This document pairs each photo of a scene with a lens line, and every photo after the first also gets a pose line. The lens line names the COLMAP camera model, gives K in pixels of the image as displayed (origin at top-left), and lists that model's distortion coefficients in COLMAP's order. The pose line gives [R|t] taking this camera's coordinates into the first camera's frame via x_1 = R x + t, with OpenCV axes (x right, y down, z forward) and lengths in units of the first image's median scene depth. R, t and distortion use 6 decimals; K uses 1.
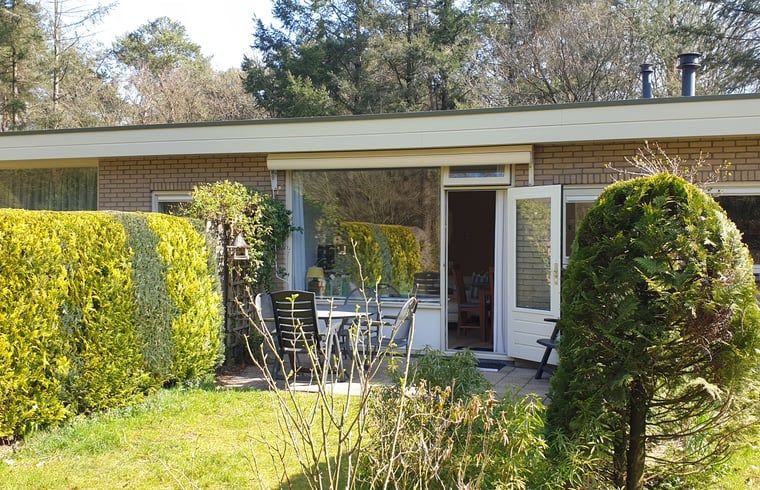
lens RADIAL K [[752.3, 0, 380.0], [0, 752.3, 245.0], [0, 0, 1]] dist [0.163280, -0.441307]
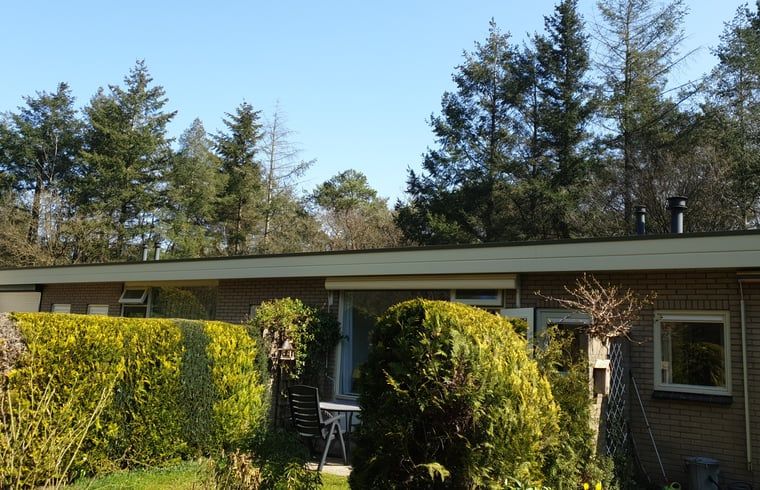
lens RADIAL K [[648.9, 0, 380.0], [0, 648.9, 245.0], [0, 0, 1]] dist [0.112182, -0.249182]
pose [[0.968401, 0.001026, -0.249396, 0.245963], [-0.042719, 0.985895, -0.161820, -0.000297], [0.245713, 0.167361, 0.954786, -0.049956]]
